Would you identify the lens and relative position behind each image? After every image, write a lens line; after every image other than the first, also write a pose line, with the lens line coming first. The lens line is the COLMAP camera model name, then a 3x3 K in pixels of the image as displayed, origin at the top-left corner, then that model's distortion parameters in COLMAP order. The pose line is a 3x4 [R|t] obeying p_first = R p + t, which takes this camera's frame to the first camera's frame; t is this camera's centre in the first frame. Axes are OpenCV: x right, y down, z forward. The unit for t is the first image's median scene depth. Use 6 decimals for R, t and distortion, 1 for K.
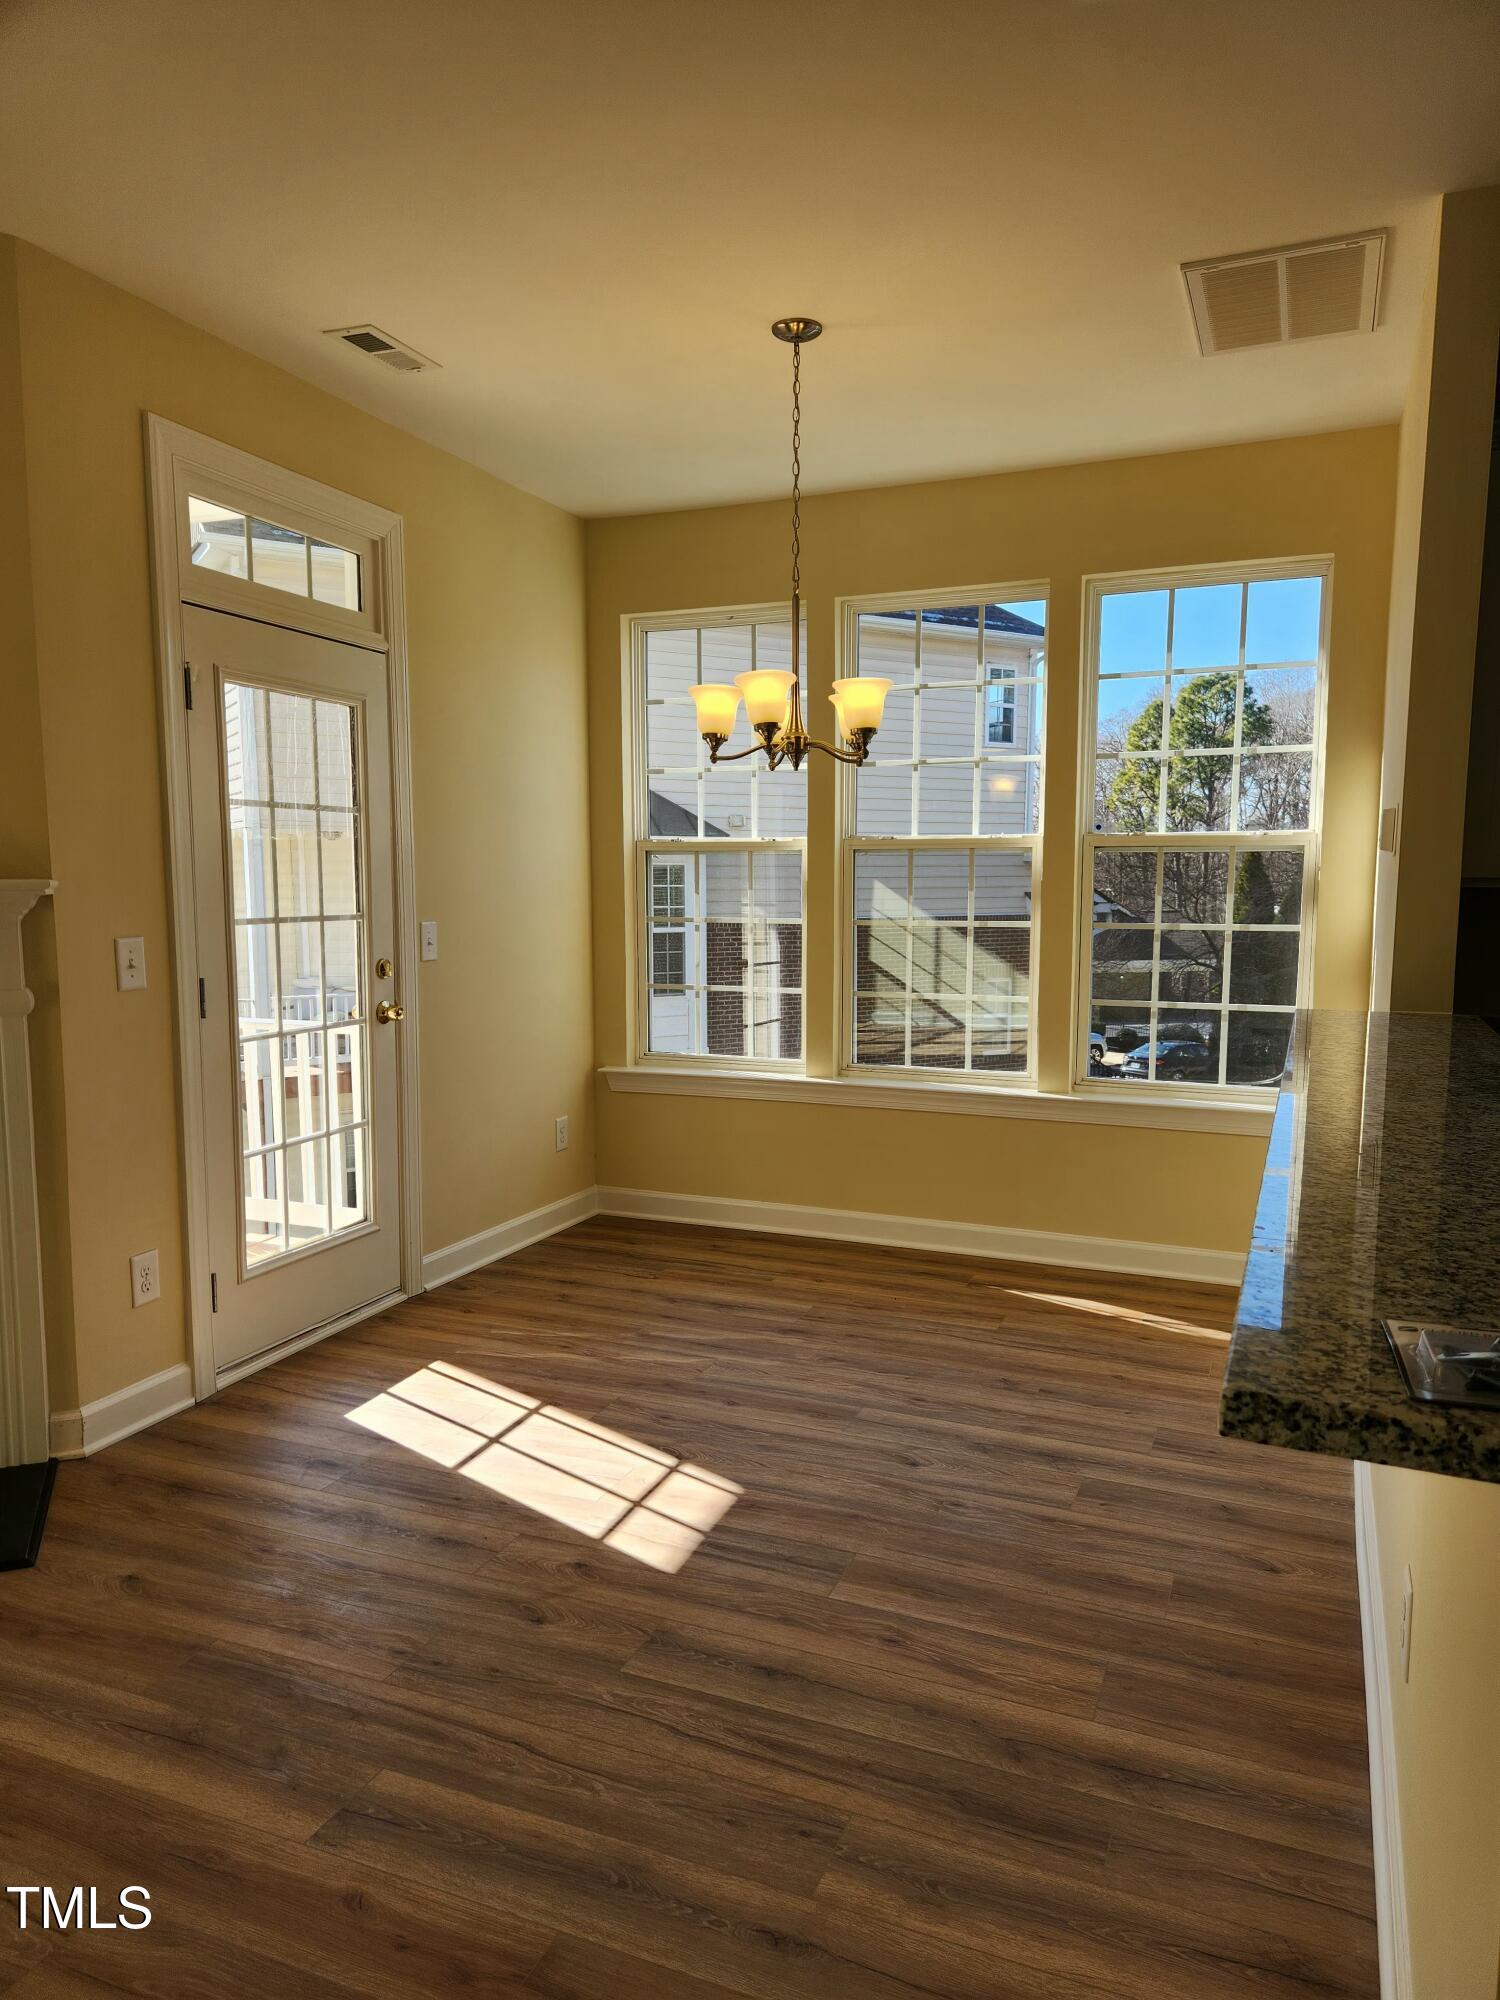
lens RADIAL K [[1328.1, 0, 753.3], [0, 1328.1, 1013.5], [0, 0, 1]] dist [0.079636, -0.073118]
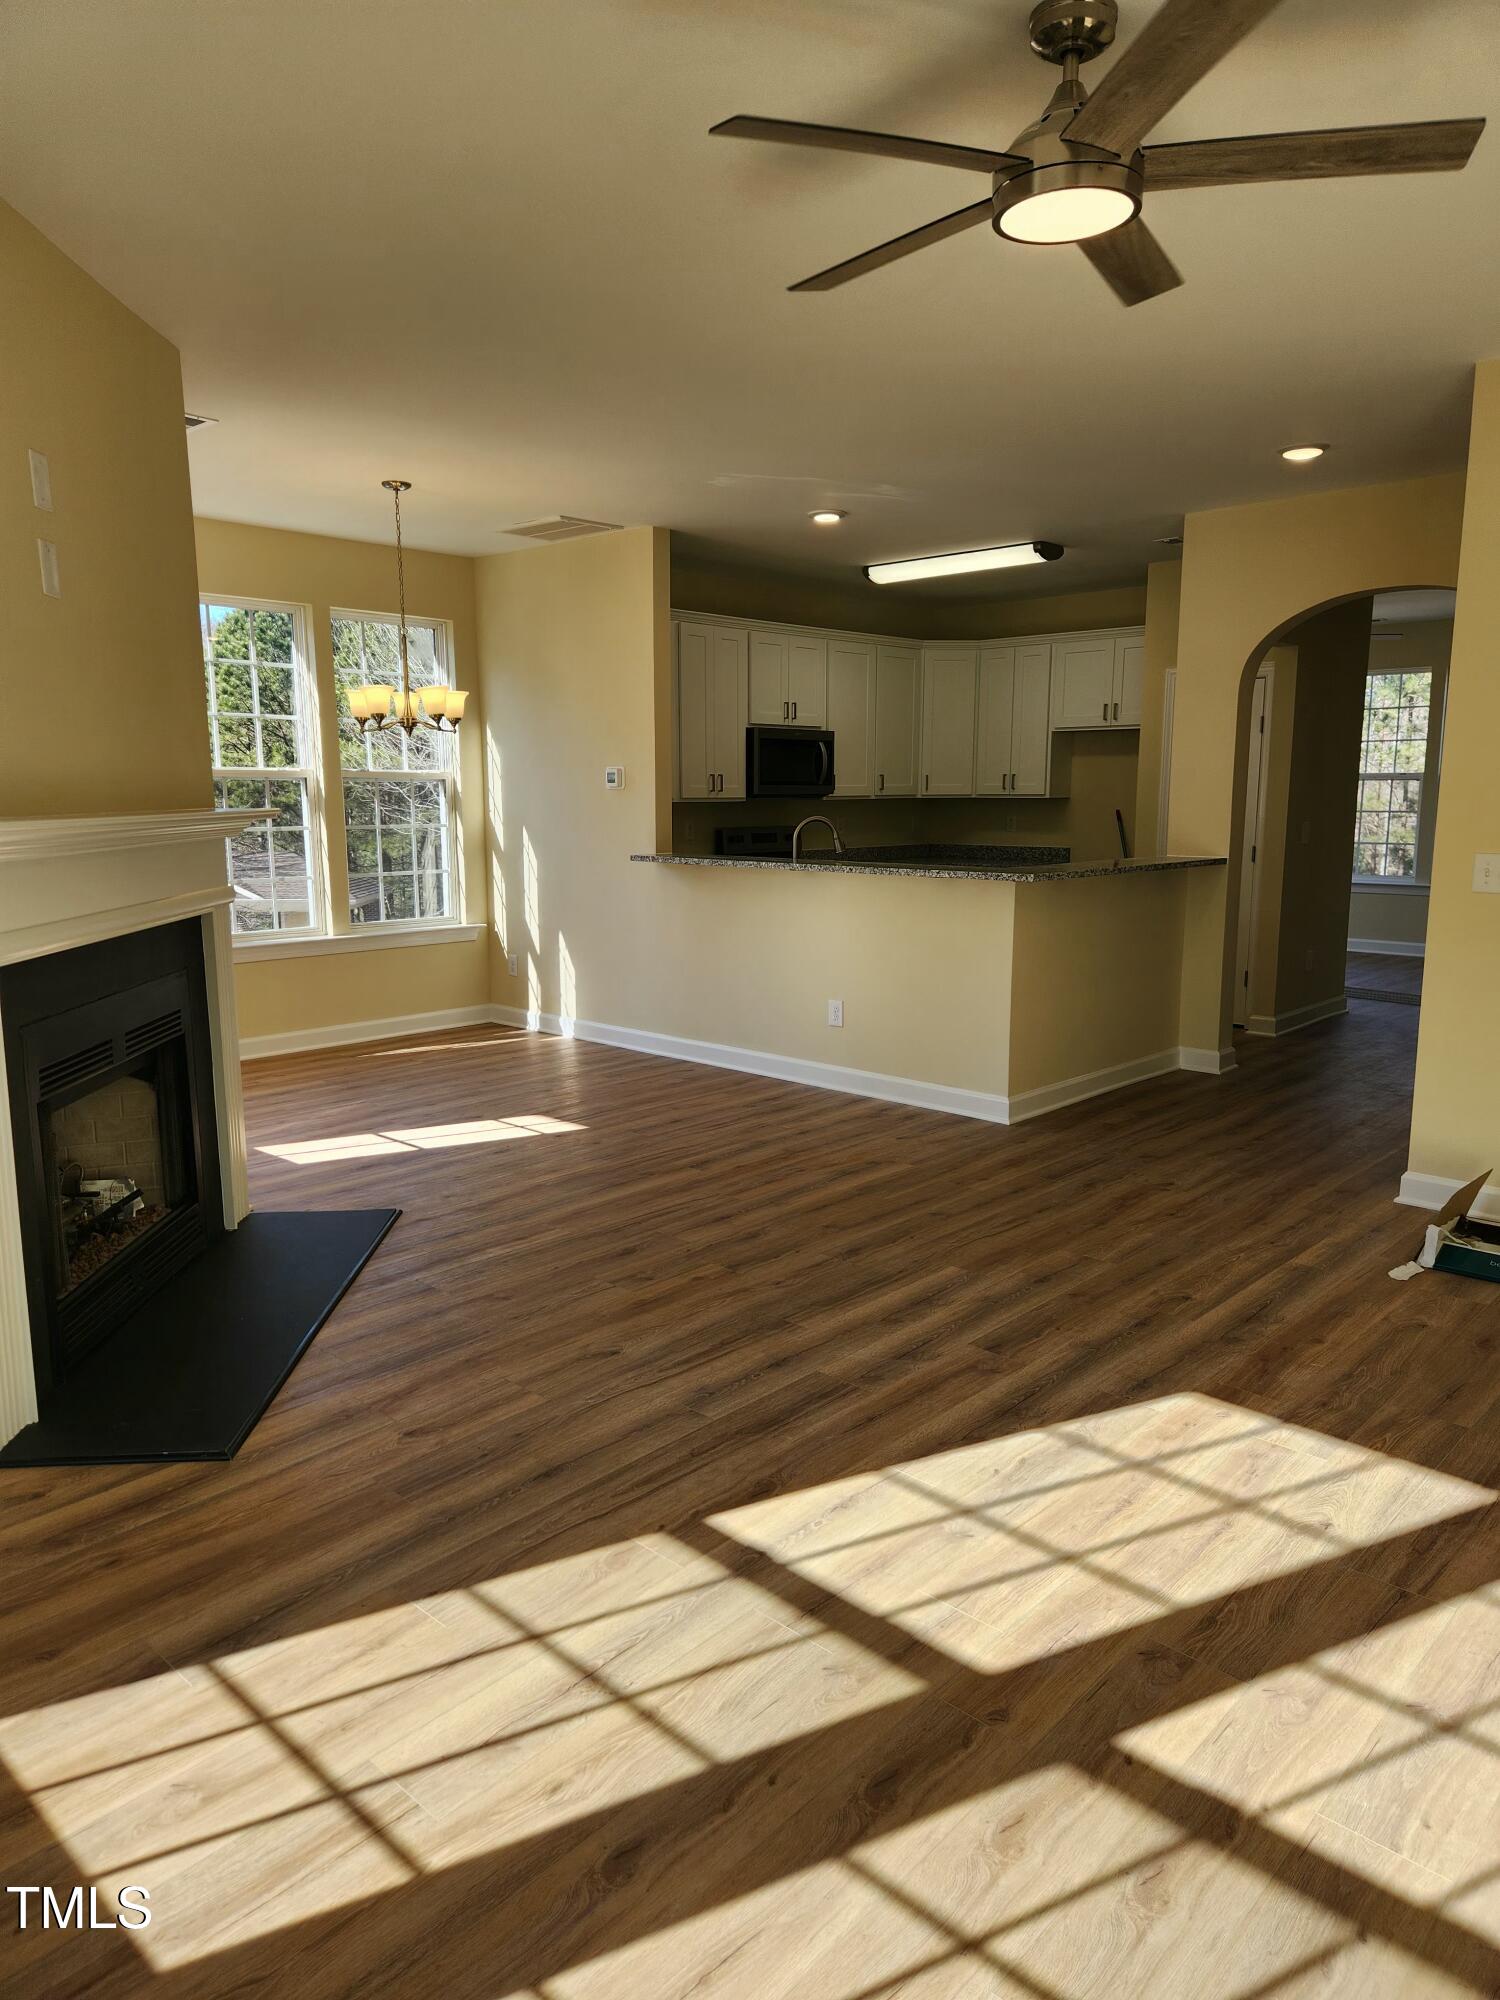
lens RADIAL K [[1328.1, 0, 753.3], [0, 1328.1, 1013.5], [0, 0, 1]] dist [0.079636, -0.073118]
pose [[0.346979, -0.160159, 0.924097, -1.952203], [0.098423, 0.986089, 0.133947, -0.025341], [-0.932694, 0.044475, 0.357915, -0.029171]]
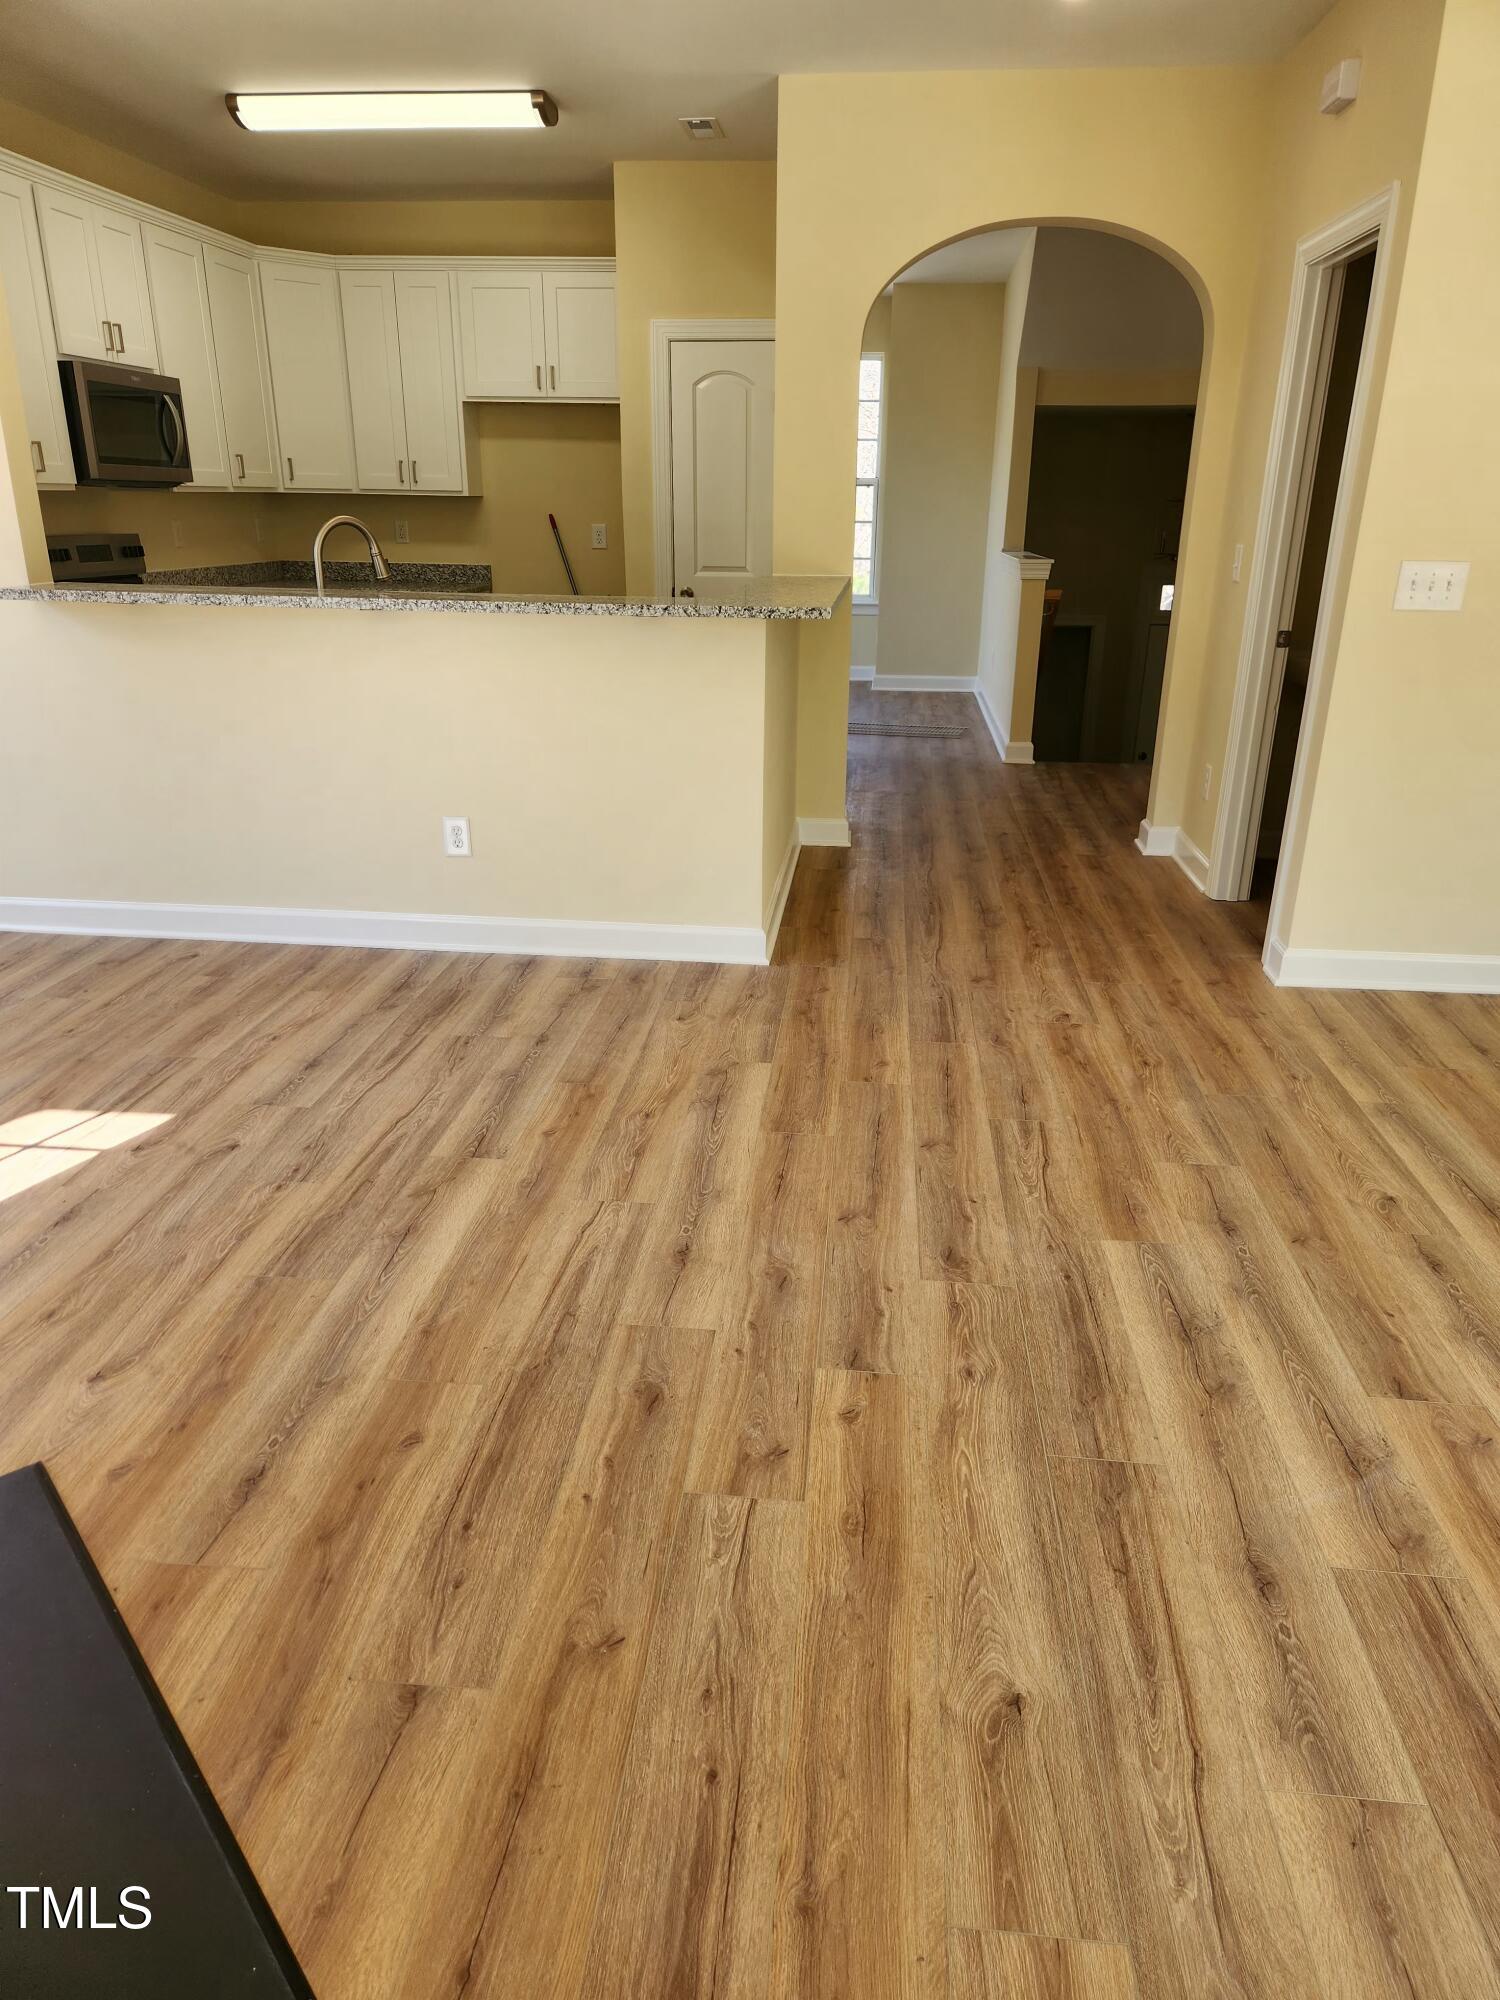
lens RADIAL K [[1328.1, 0, 753.3], [0, 1328.1, 1013.5], [0, 0, 1]] dist [0.079636, -0.073118]
pose [[-0.289008, -0.348245, 0.891740, -1.259607], [0.088688, 0.917744, 0.387144, -0.079279], [-0.953210, 0.190974, -0.234350, 0.775100]]
